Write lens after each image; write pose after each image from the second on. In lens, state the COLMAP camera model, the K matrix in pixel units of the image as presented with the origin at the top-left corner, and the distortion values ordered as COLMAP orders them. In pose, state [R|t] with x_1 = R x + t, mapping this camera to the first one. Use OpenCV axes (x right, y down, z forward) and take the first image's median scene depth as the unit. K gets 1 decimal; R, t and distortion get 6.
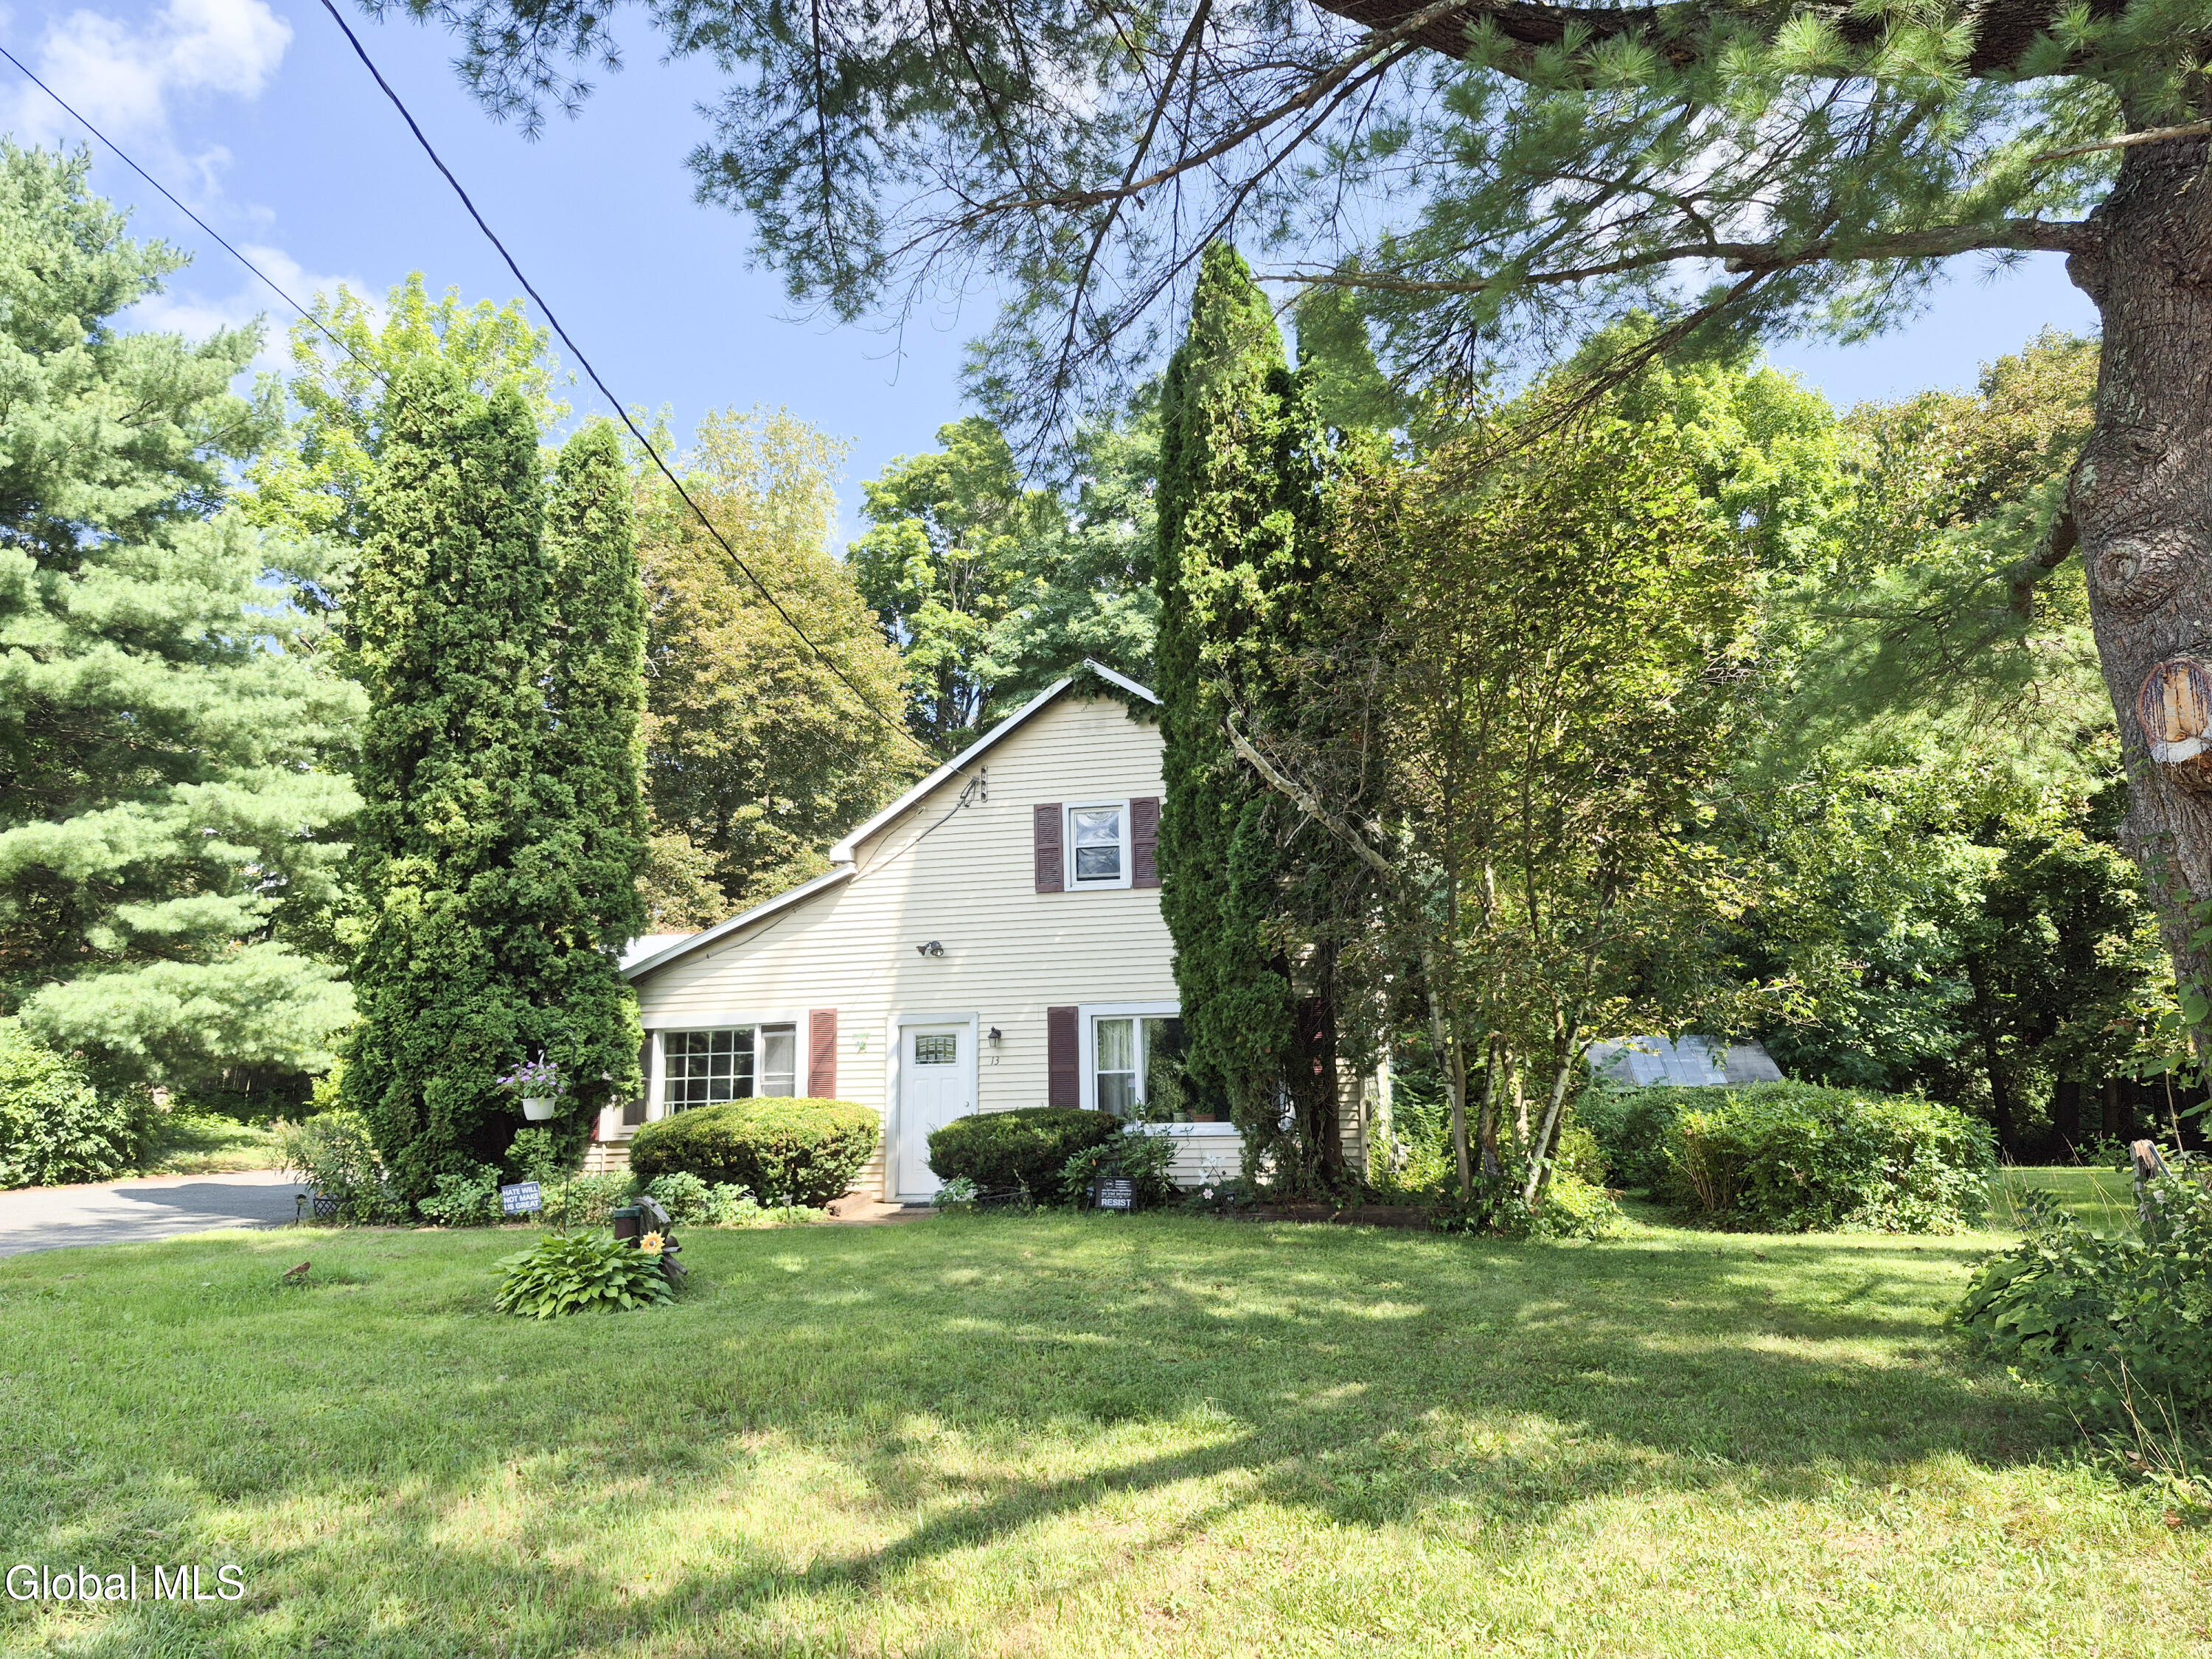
lens RADIAL K [[1554.1, 0, 1105.4], [0, 1554.1, 817.7], [0, 0, 1]] dist [0.086766, -0.087167]
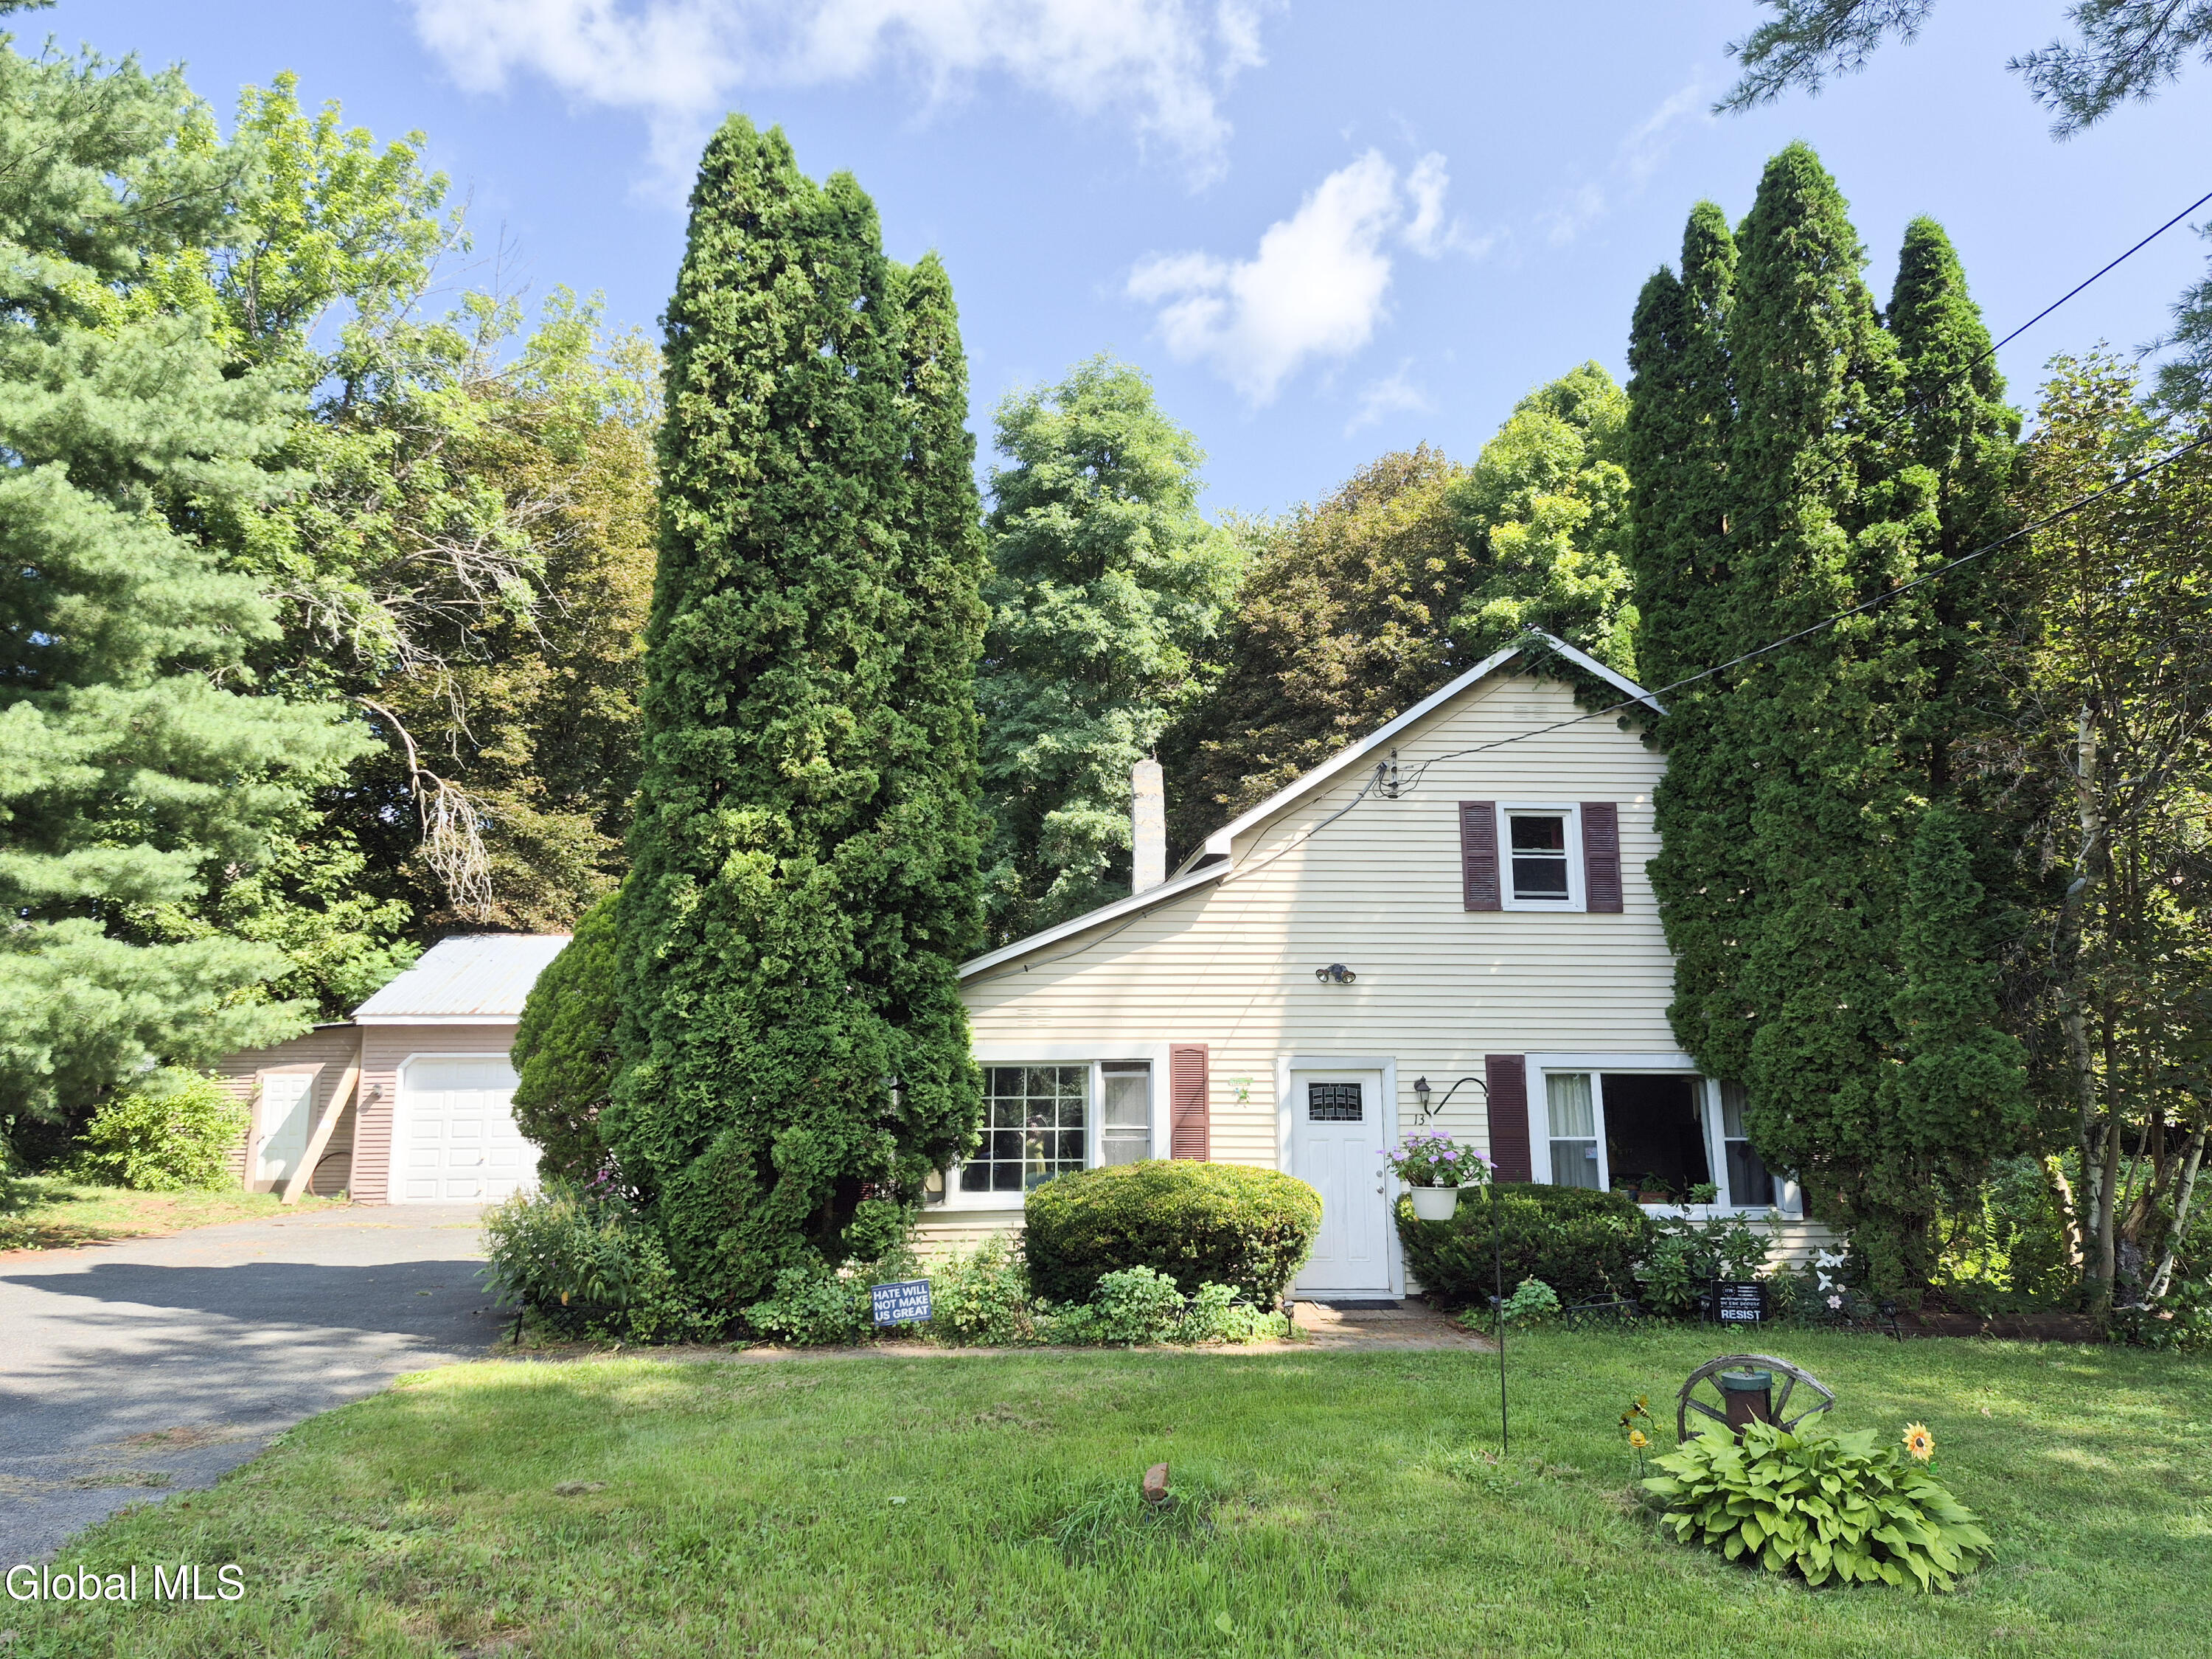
lens RADIAL K [[1554.1, 0, 1123.8], [0, 1554.1, 814.6], [0, 0, 1]] dist [0.086766, -0.087167]
pose [[0.961319, 0.072074, 0.265841, -0.444454], [-0.066229, 0.997326, -0.030902, 0.036507], [-0.267357, 0.012100, 0.963521, 0.275551]]
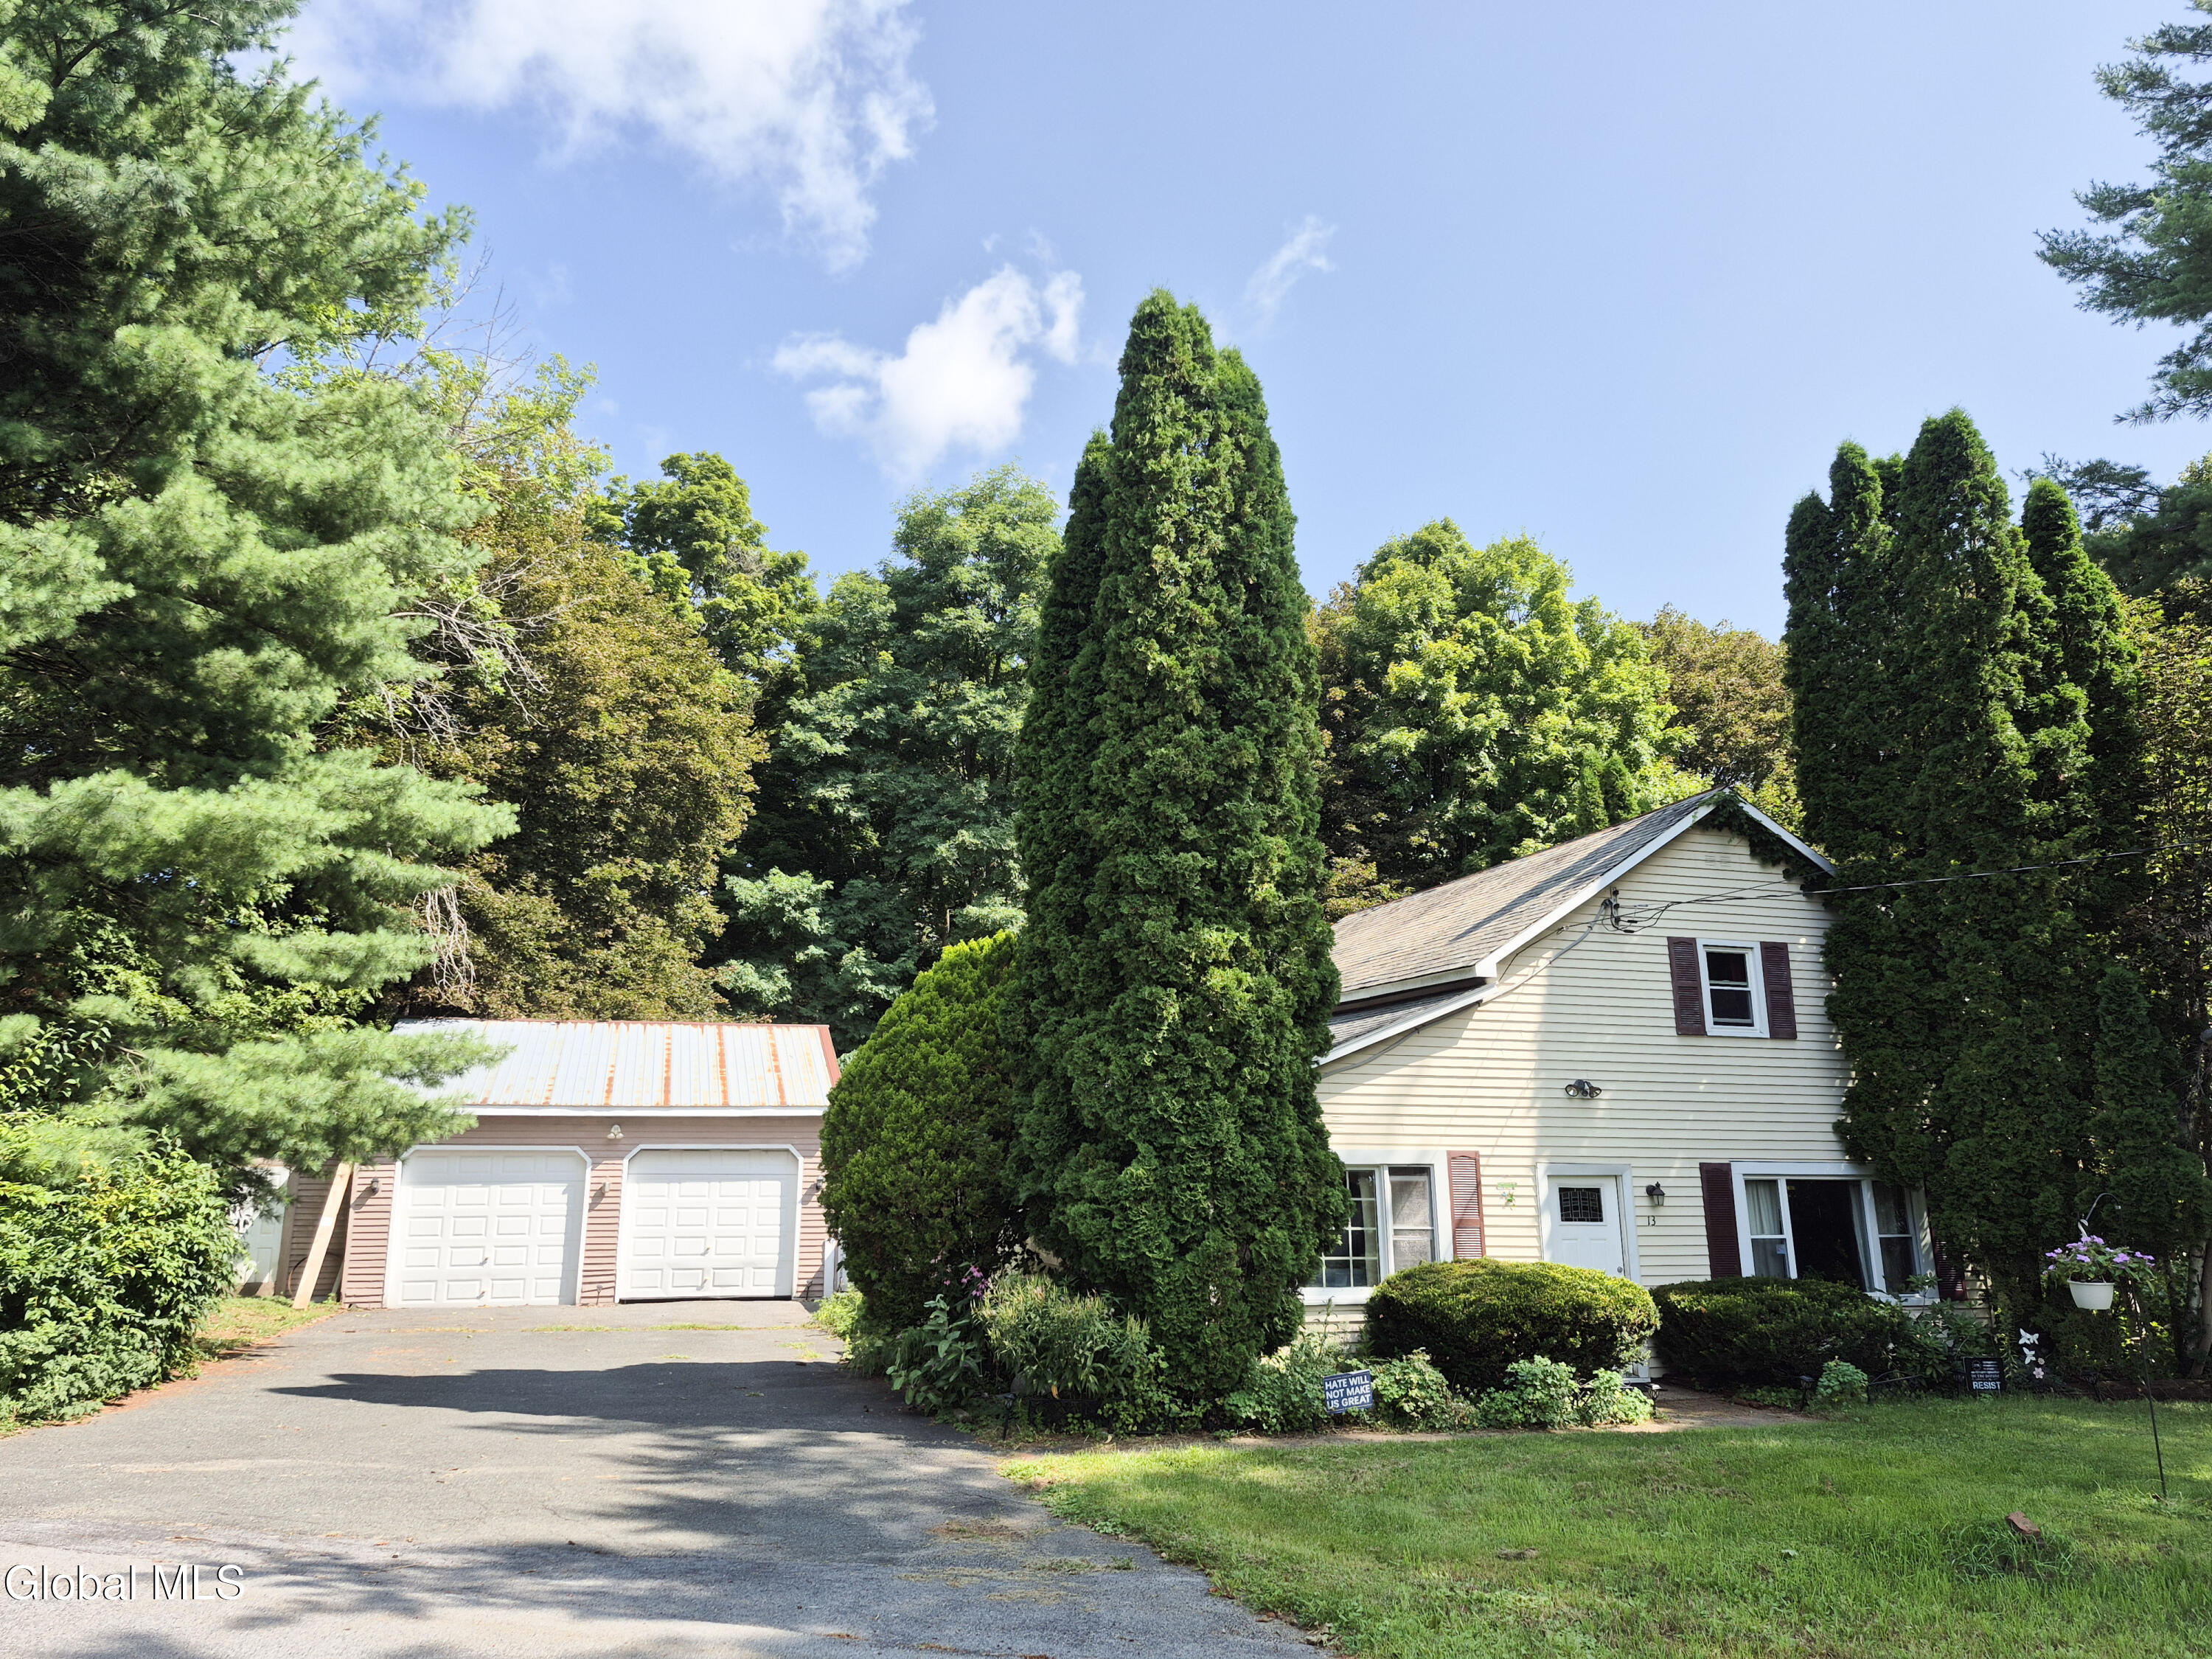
lens RADIAL K [[1554.1, 0, 1105.4], [0, 1554.1, 822.9], [0, 0, 1]] dist [0.086766, -0.087167]
pose [[0.877601, 0.134046, 0.460271, -0.803035], [-0.099458, 0.990132, -0.098722, 0.051489], [-0.468962, 0.040861, 0.882273, 0.345649]]
